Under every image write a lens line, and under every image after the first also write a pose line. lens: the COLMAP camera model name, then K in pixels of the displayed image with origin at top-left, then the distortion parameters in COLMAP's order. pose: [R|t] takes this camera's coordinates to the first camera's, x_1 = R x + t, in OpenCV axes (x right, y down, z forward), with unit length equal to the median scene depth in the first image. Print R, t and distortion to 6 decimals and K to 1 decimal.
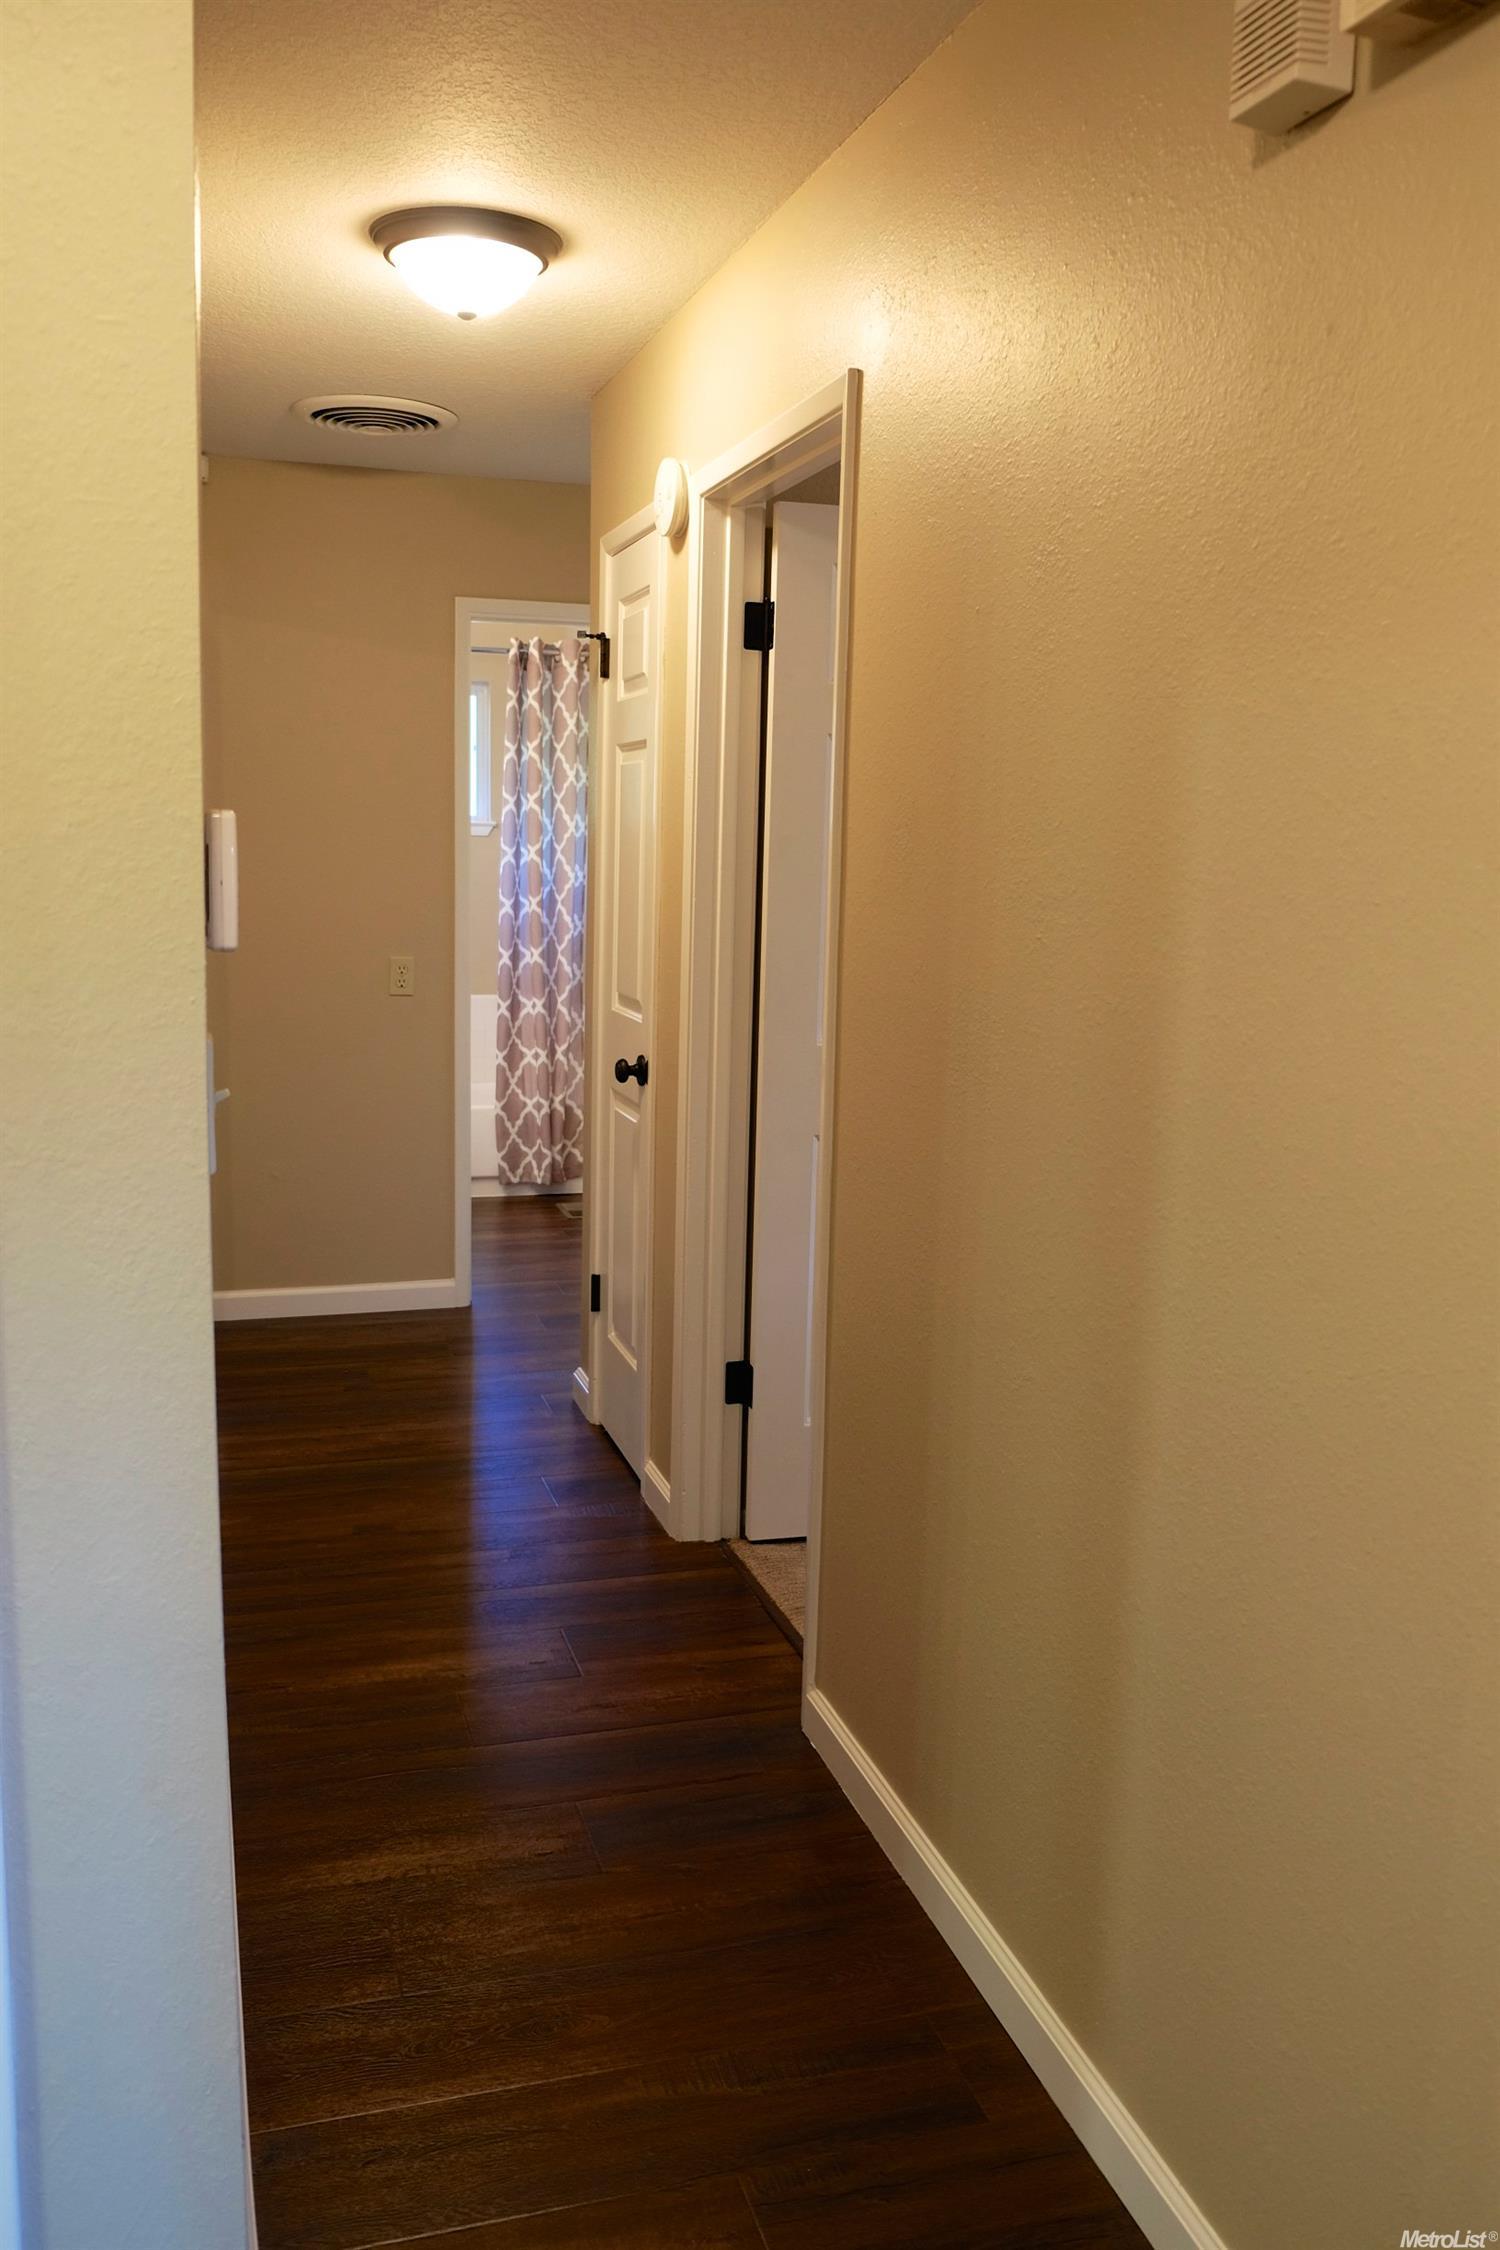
lens RADIAL K [[1794.3, 0, 746.4], [0, 1794.3, 1091.6], [0, 0, 1]] dist [-0.041463, 0.016677]
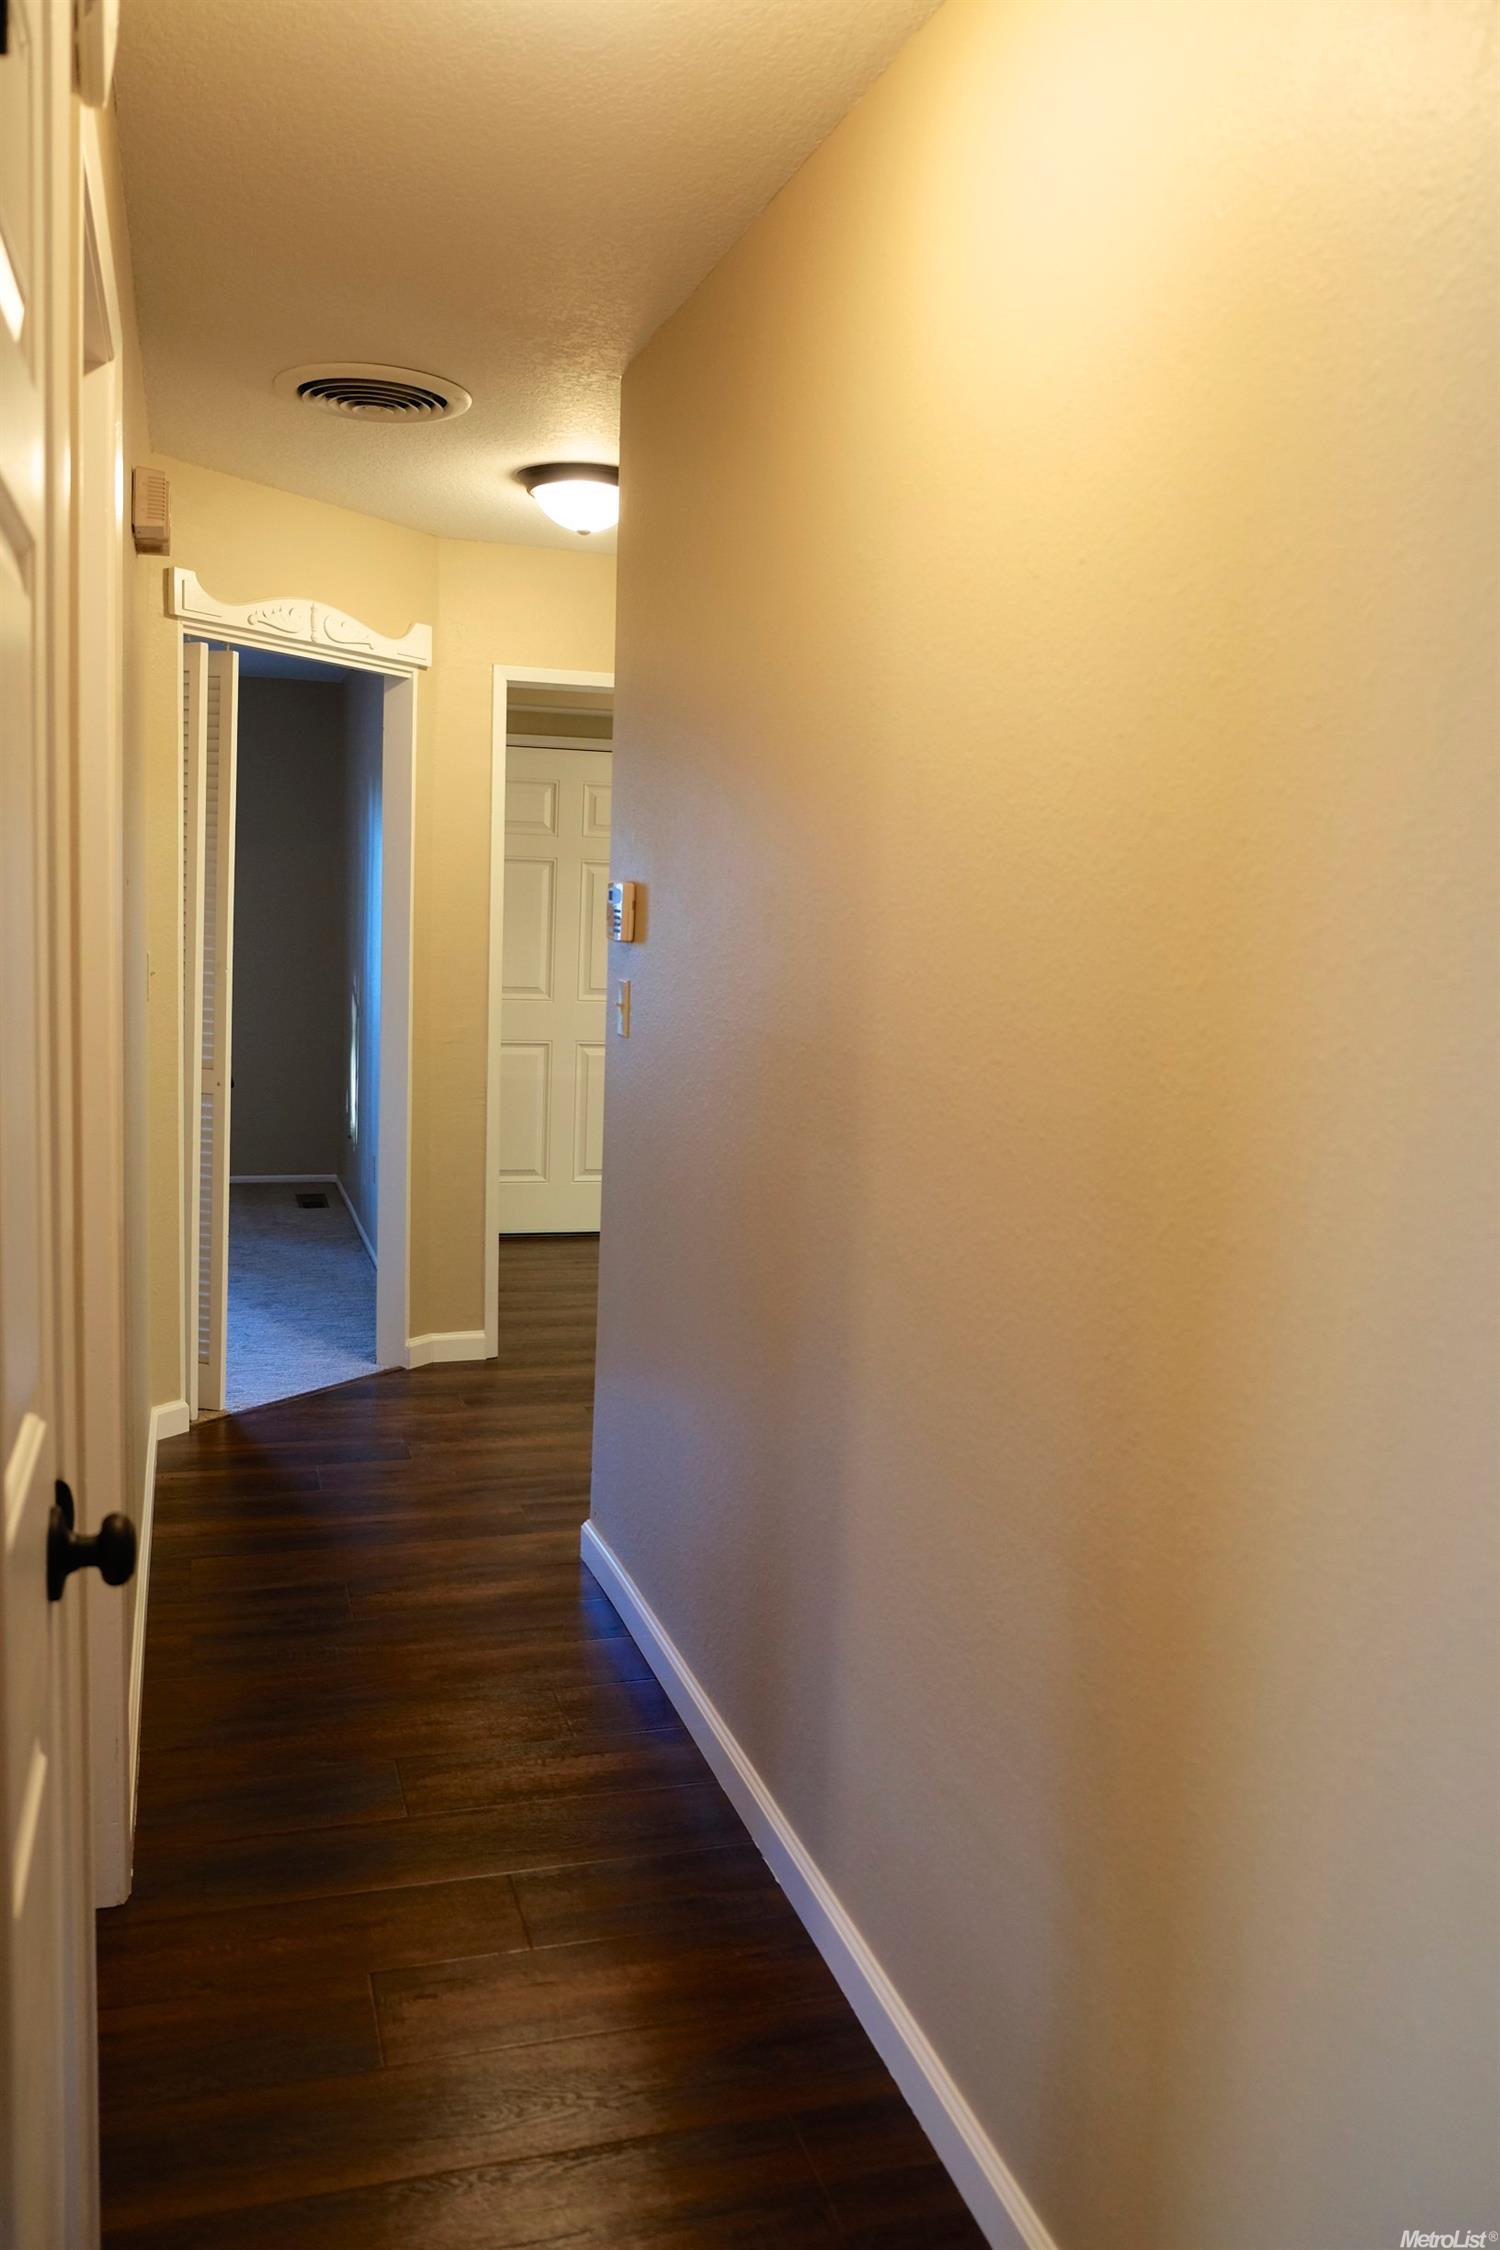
lens RADIAL K [[1794.3, 0, 746.4], [0, 1794.3, 1091.6], [0, 0, 1]] dist [-0.041463, 0.016677]
pose [[-0.998420, -0.056104, -0.003279, -0.143351], [-0.055121, 0.966215, 0.251773, -0.148811], [-0.010957, 0.251556, -0.967781, 1.024200]]
